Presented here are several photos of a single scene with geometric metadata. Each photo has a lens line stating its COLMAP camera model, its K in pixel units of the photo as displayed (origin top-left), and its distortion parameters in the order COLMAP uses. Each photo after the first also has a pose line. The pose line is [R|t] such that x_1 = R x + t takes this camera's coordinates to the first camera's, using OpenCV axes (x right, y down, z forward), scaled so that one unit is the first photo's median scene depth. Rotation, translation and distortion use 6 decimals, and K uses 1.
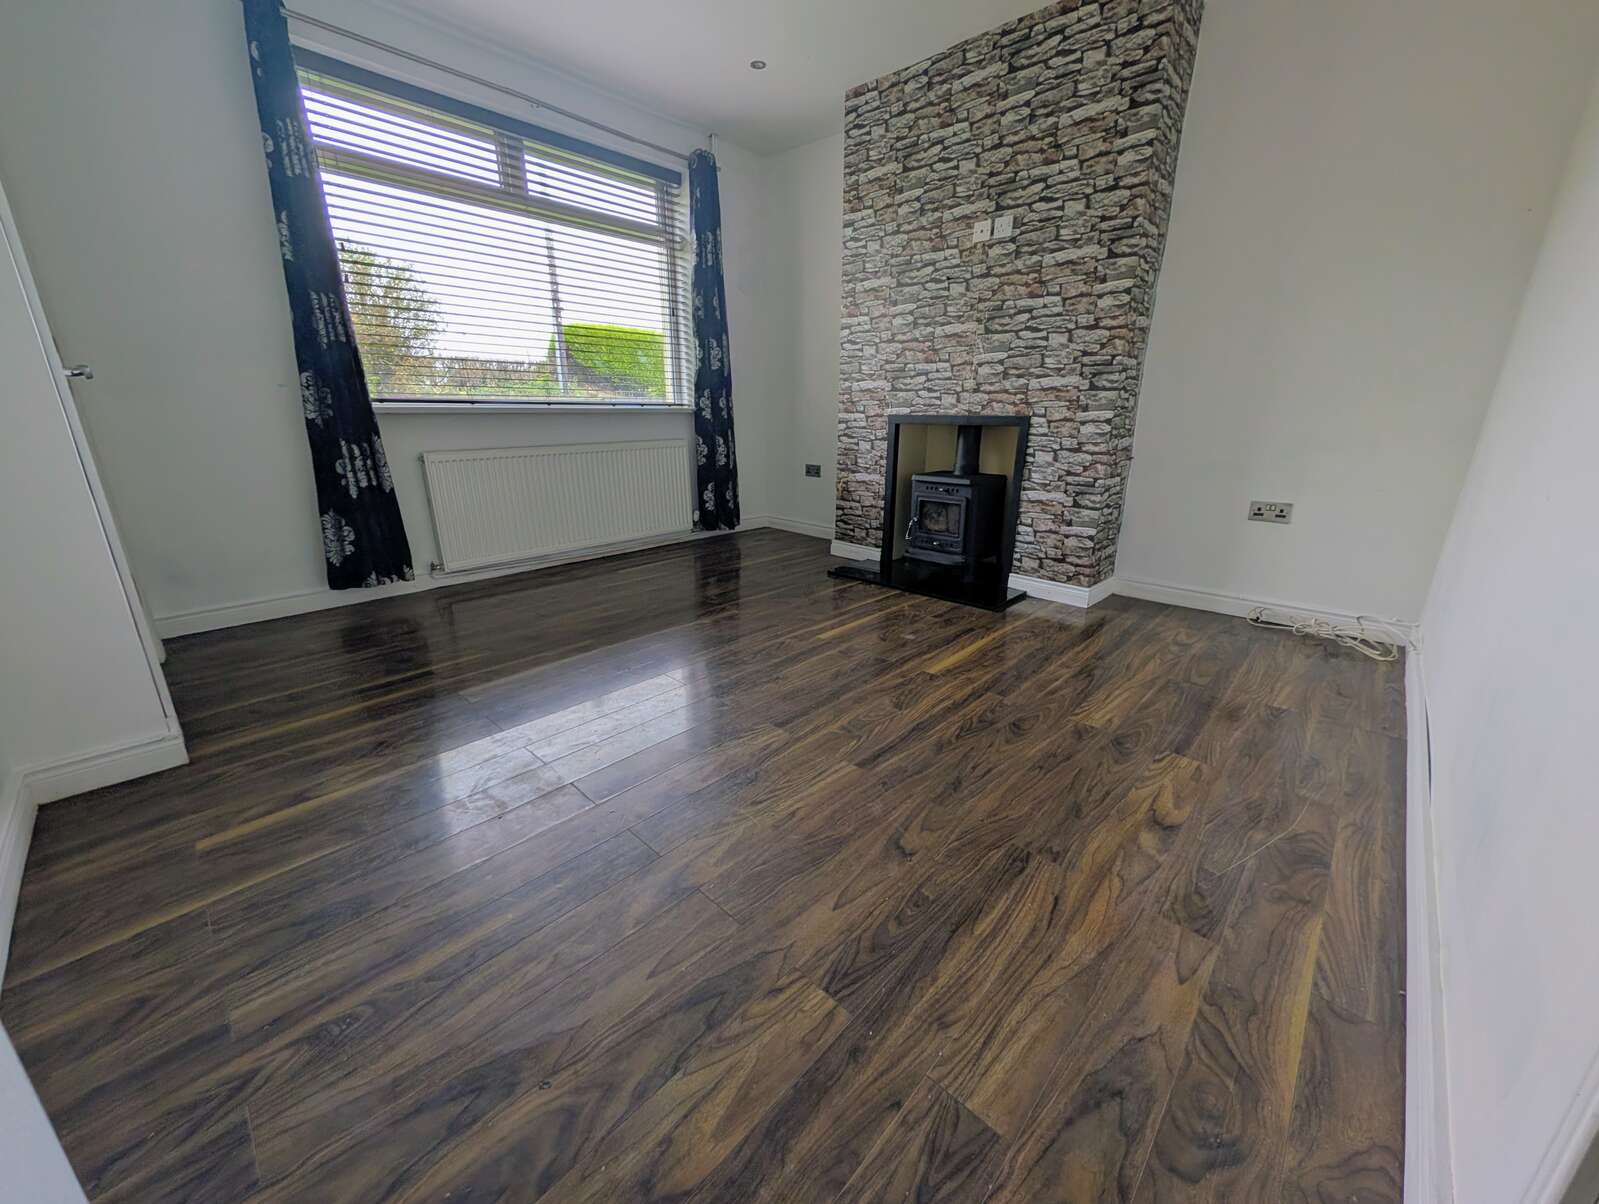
lens RADIAL K [[616.4, 0, 796.8], [0, 616.4, 601.5], [0, 0, 1]] dist [-0.000187, -0.000106]
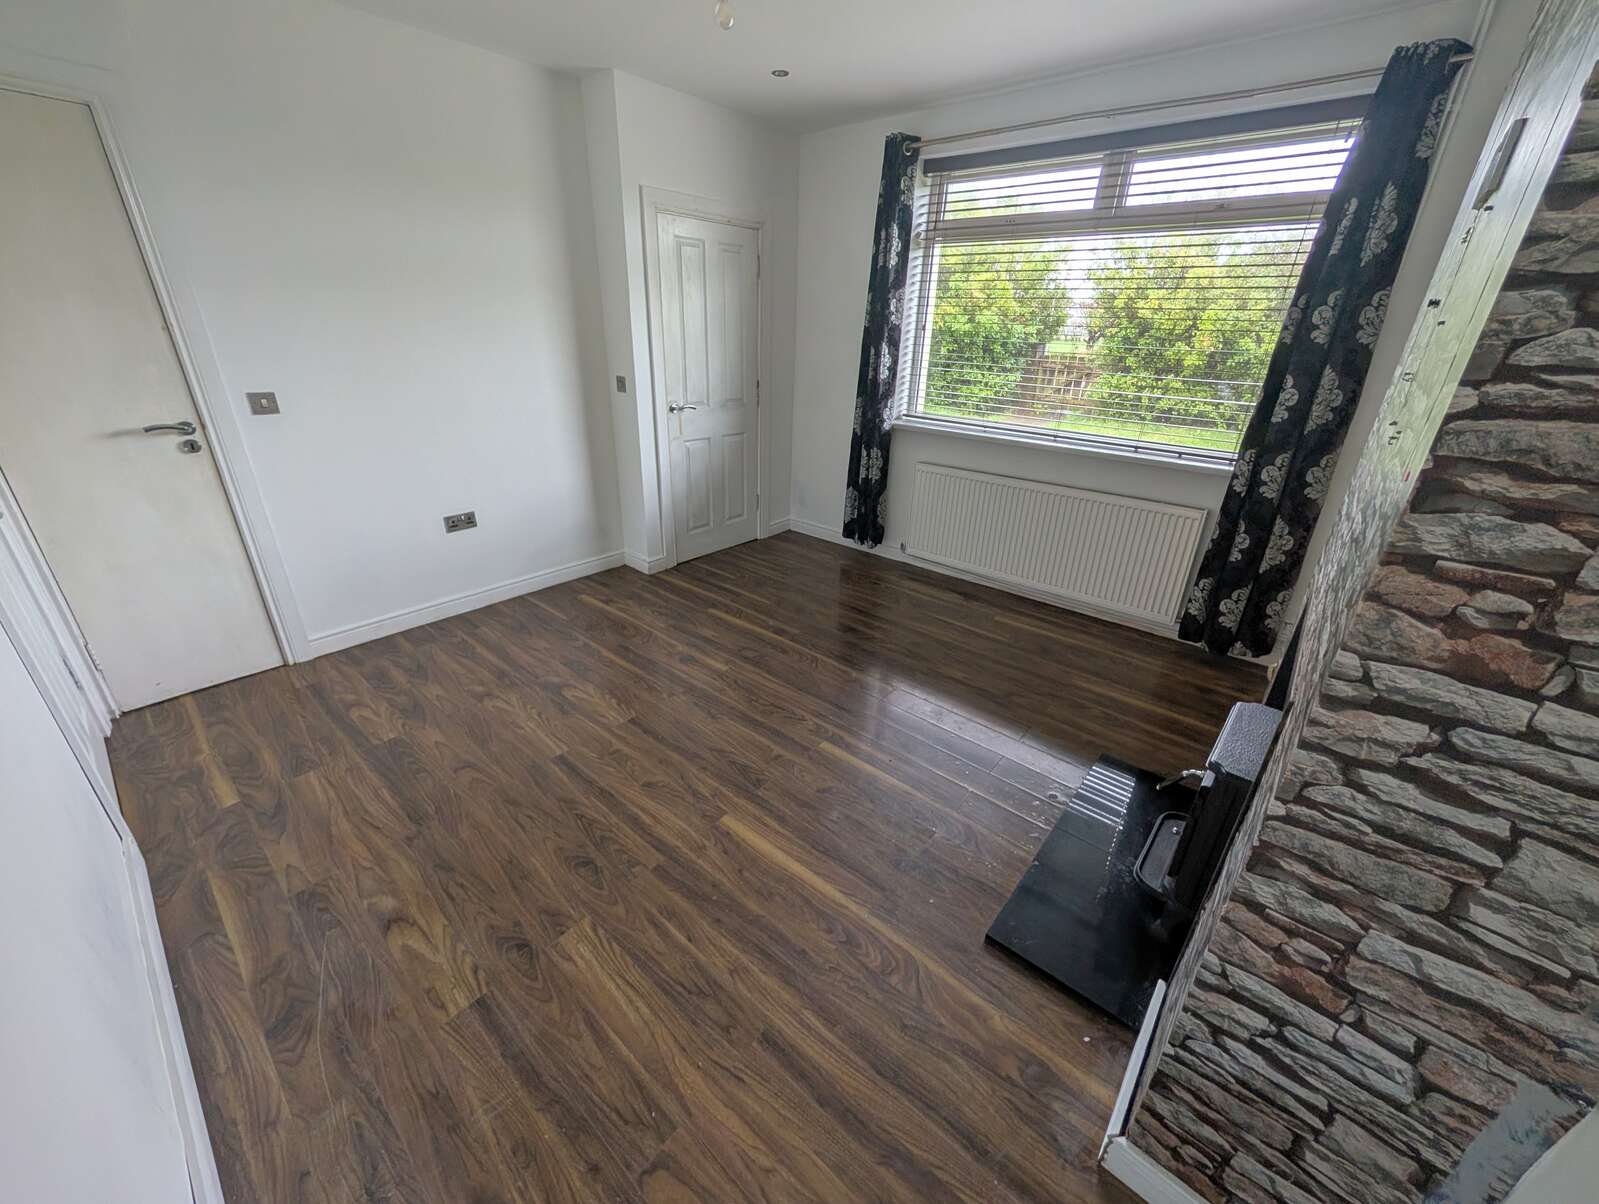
lens RADIAL K [[619.8, 0, 794.3], [0, 619.8, 595.6], [0, 0, 1]] dist [-0.001939, -0.000129]
pose [[0.041949, 0.398681, -0.916130, 0.674466], [-0.323834, 0.872863, 0.365024, -0.389317], [0.945183, 0.281361, 0.165722, 0.629977]]
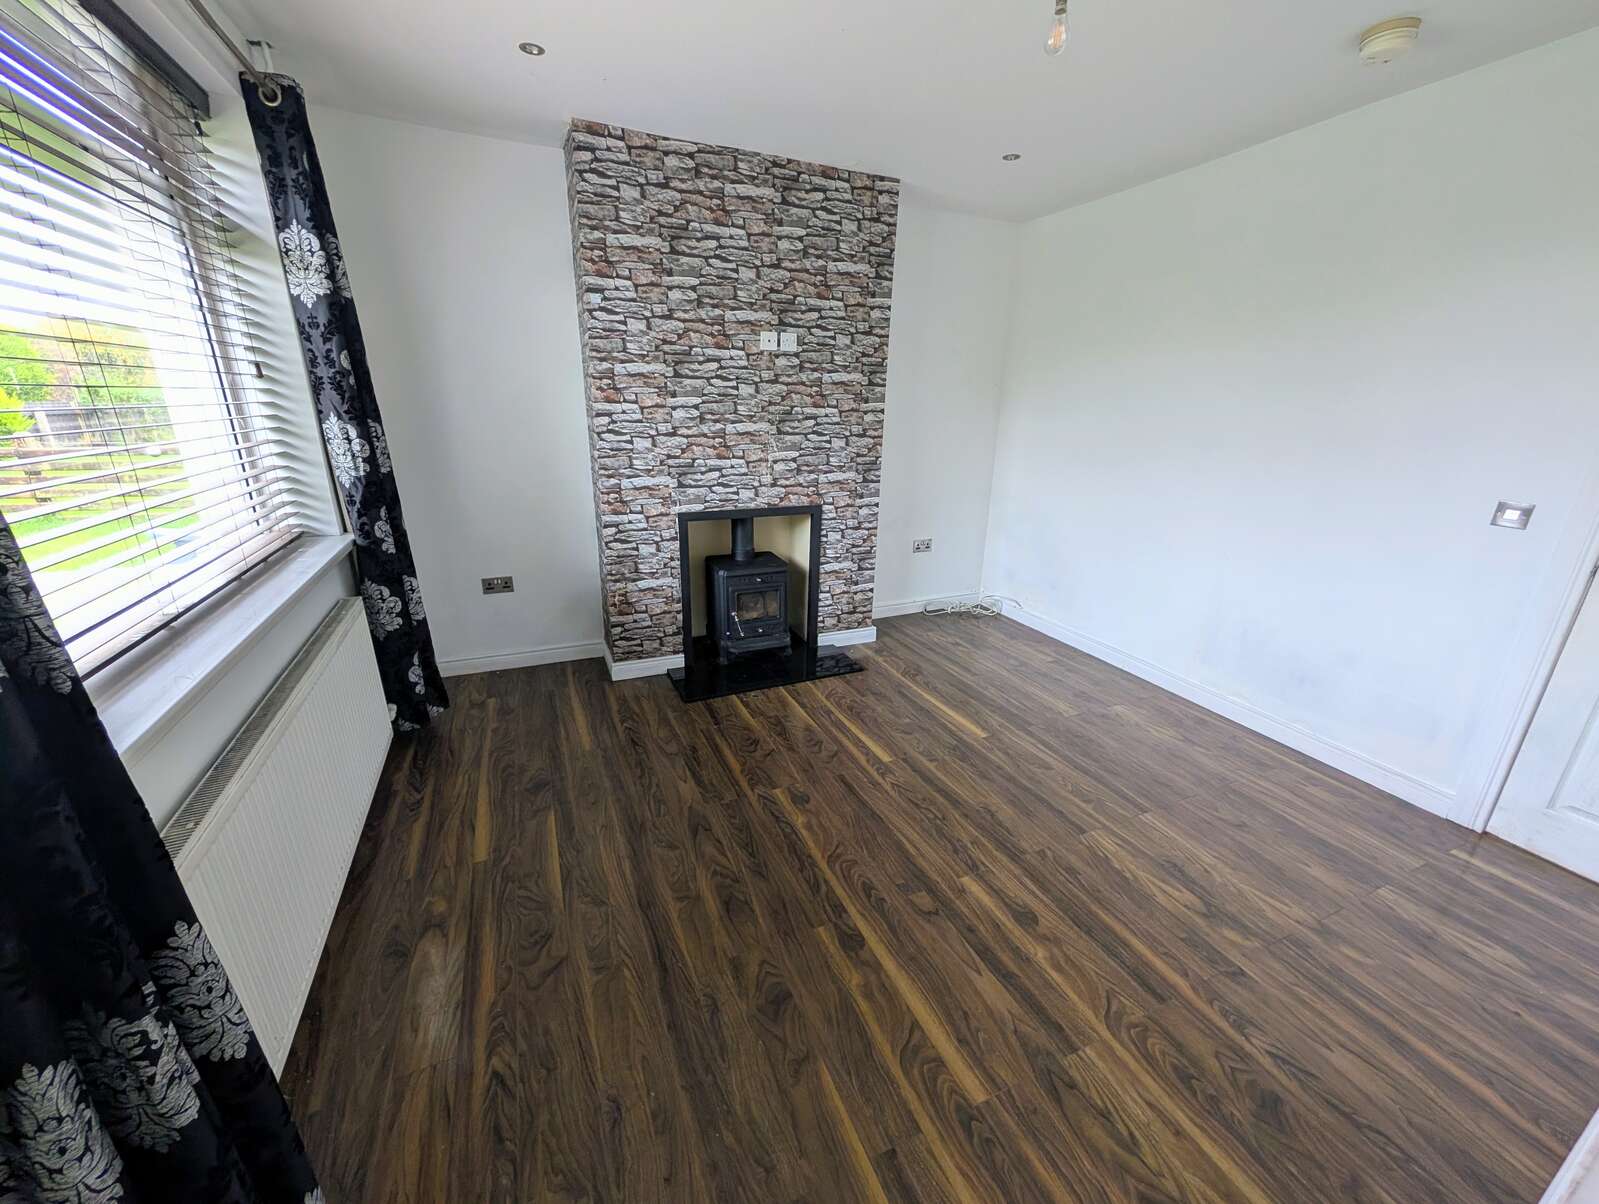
lens RADIAL K [[616.4, 0, 796.8], [0, 616.4, 601.5], [0, 0, 1]] dist [-0.000187, -0.000106]
pose [[0.391372, -0.288420, 0.873866, -0.709484], [0.257646, 0.945979, 0.196831, -0.365628], [-0.883429, 0.148114, 0.444540, 0.542918]]
